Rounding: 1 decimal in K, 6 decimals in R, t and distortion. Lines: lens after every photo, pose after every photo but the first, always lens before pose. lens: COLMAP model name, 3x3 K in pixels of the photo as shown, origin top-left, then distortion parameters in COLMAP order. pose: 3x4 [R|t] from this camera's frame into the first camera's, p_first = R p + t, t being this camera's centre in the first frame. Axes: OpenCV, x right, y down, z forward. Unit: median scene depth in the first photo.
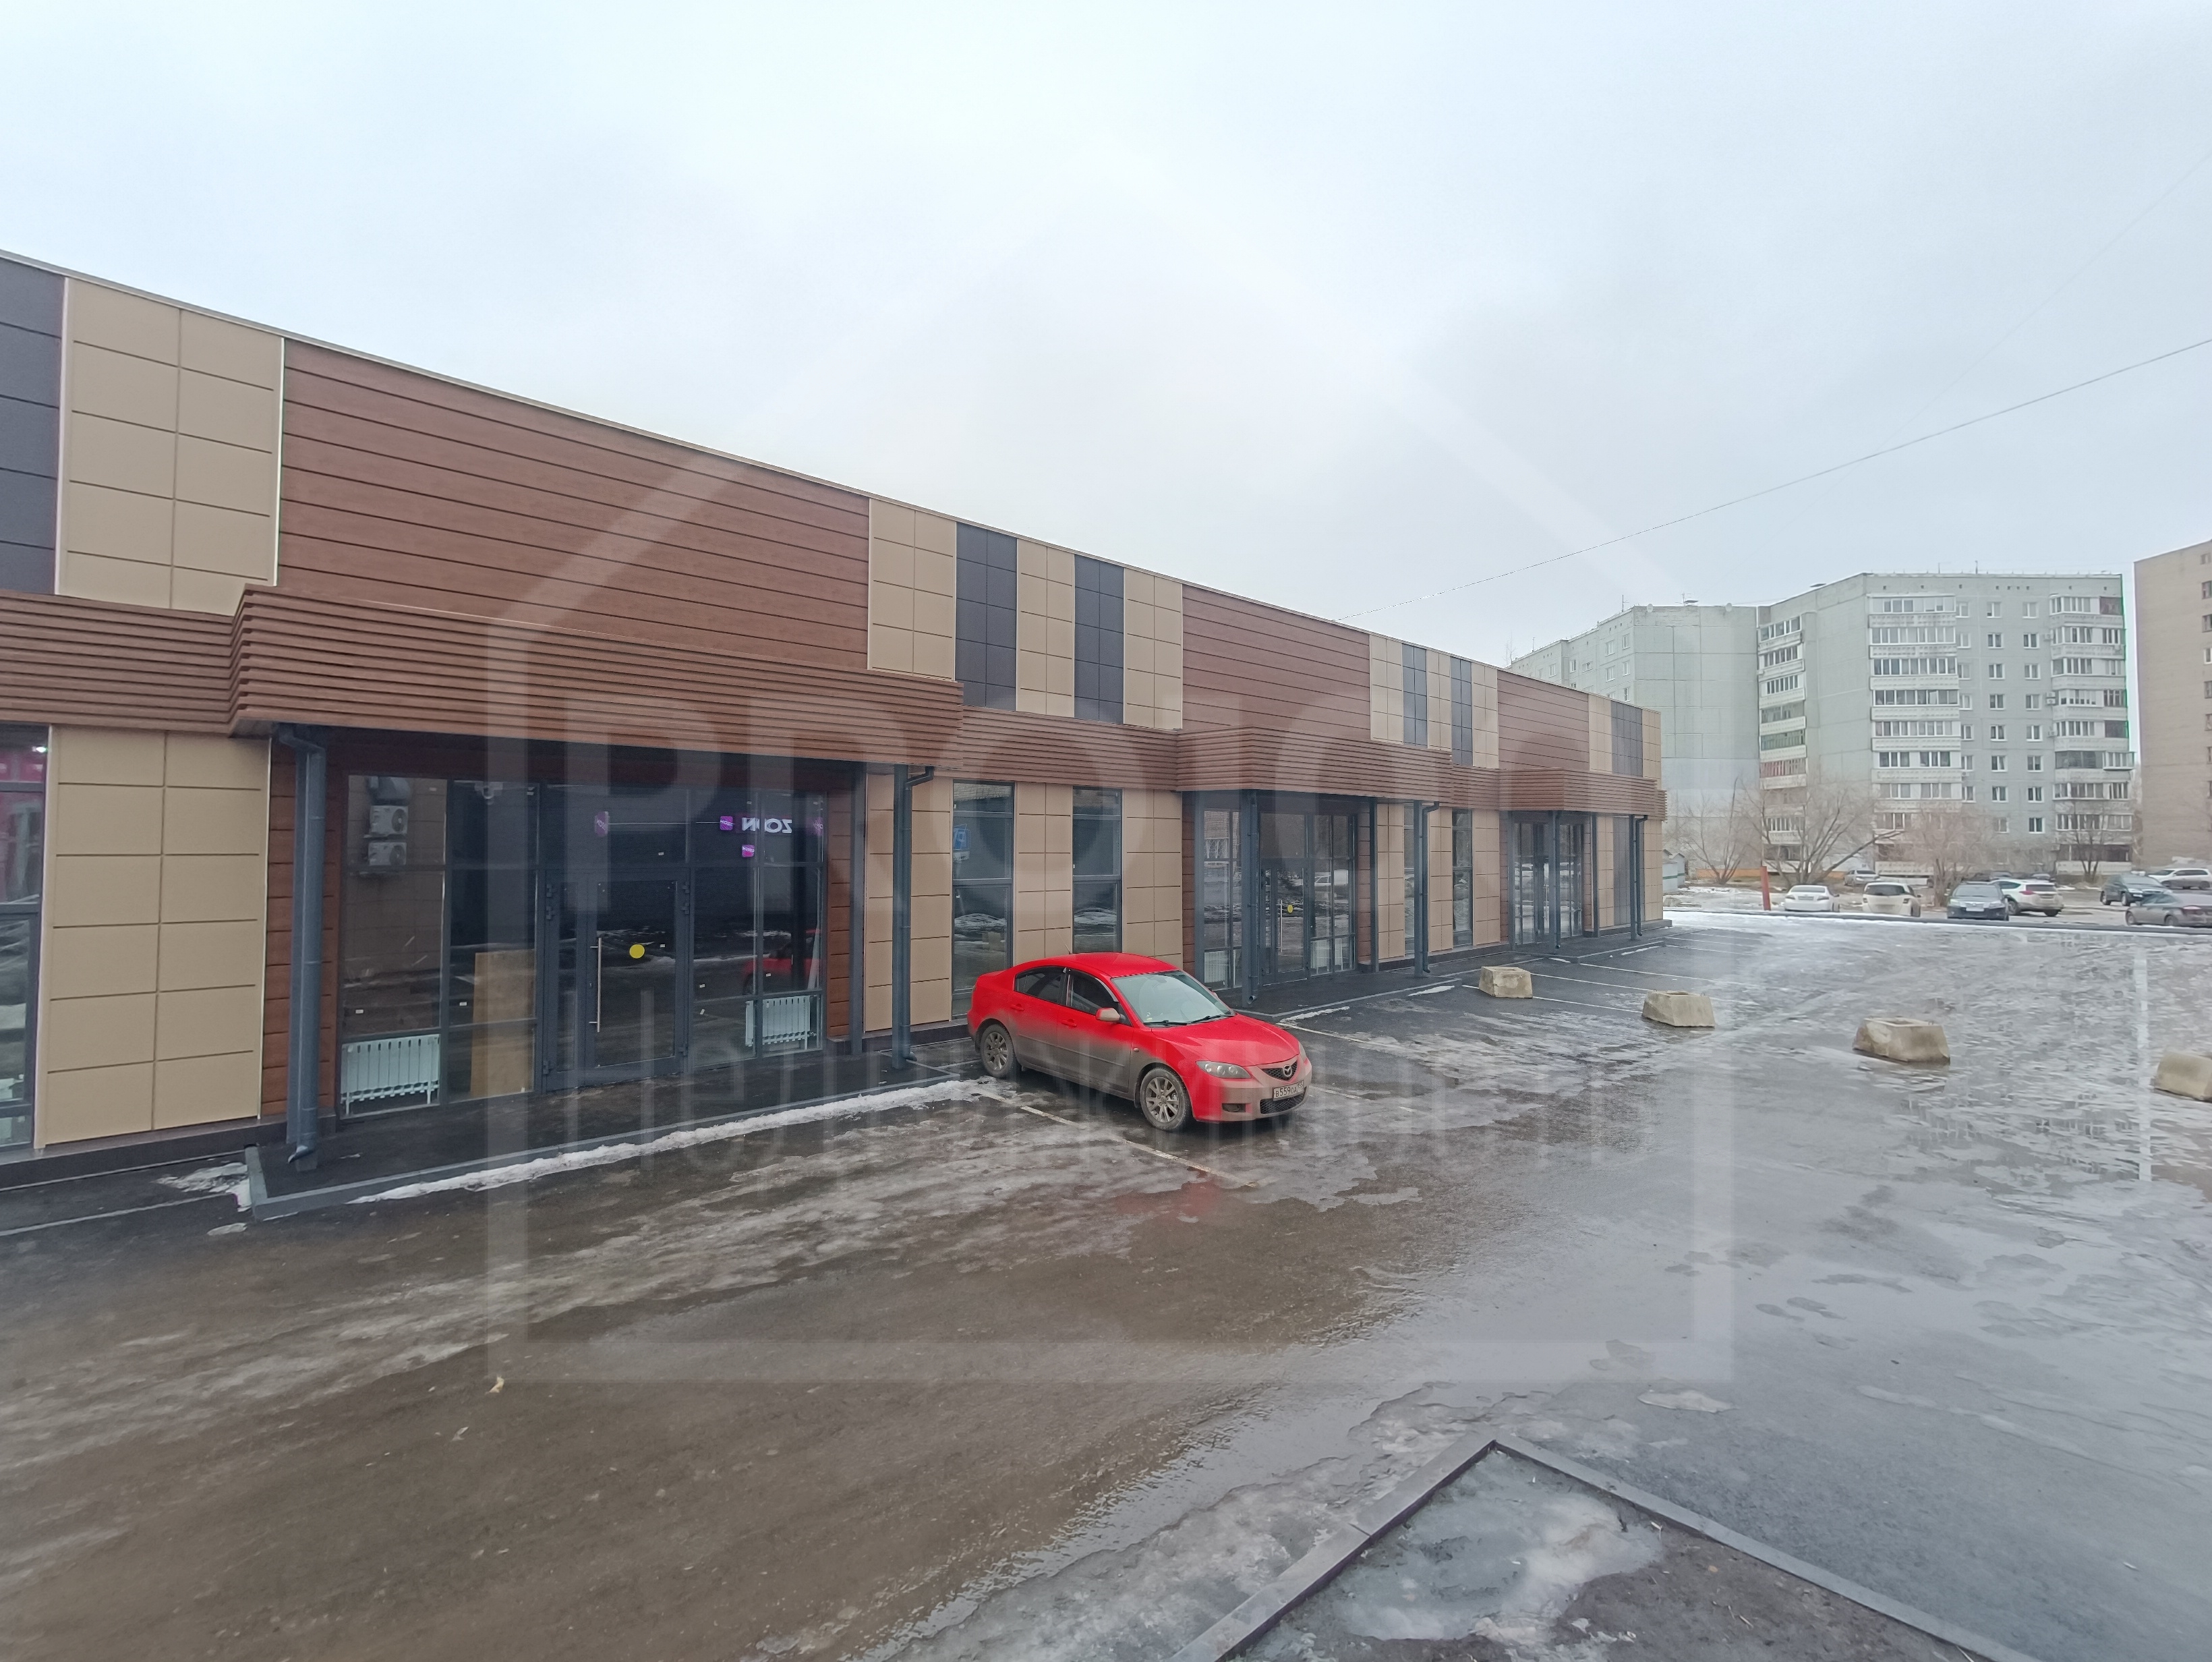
lens RADIAL K [[997.0, 0, 1110.2], [0, 997.0, 817.8], [0, 0, 1]] dist [-0.005733, -0.000345]
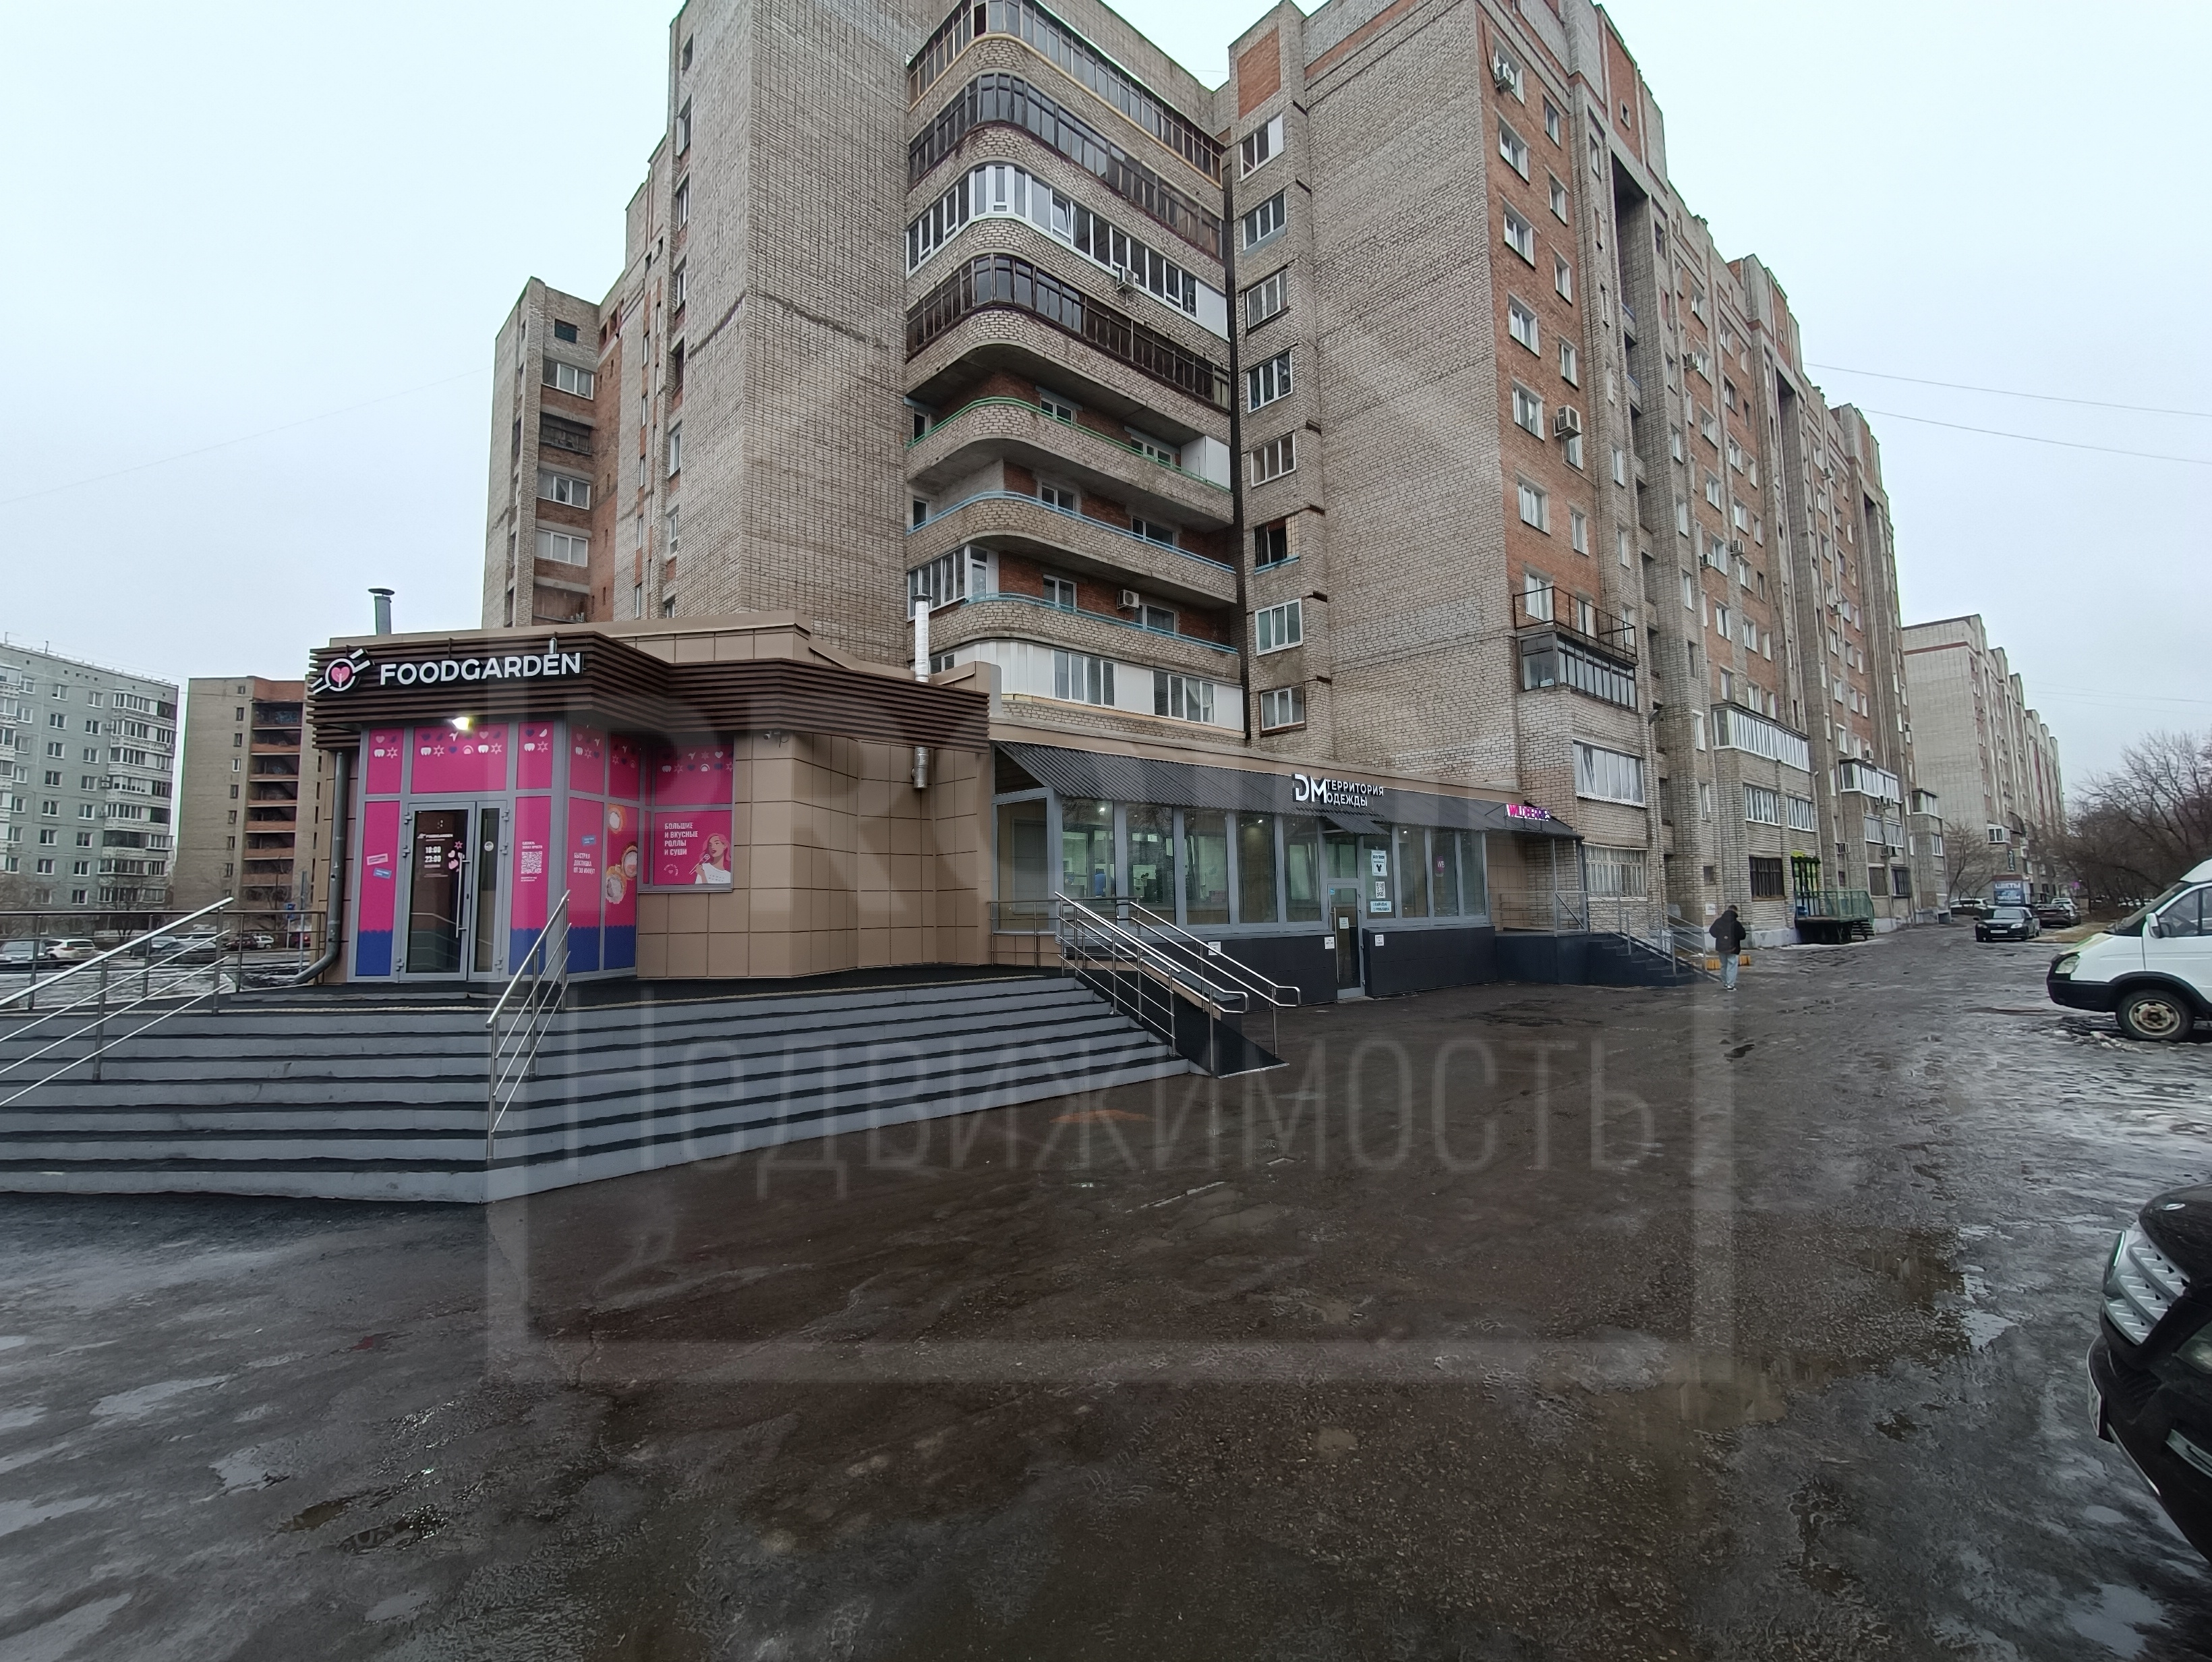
lens RADIAL K [[997.0, 0, 1111.7], [0, 997.0, 815.0], [0, 0, 1]] dist [-0.005733, -0.000345]
pose [[0.013029, 0.095802, 0.995315, -0.135124], [-0.013874, 0.995321, -0.095621, 0.006401], [-0.999819, -0.012564, 0.014297, -0.140972]]
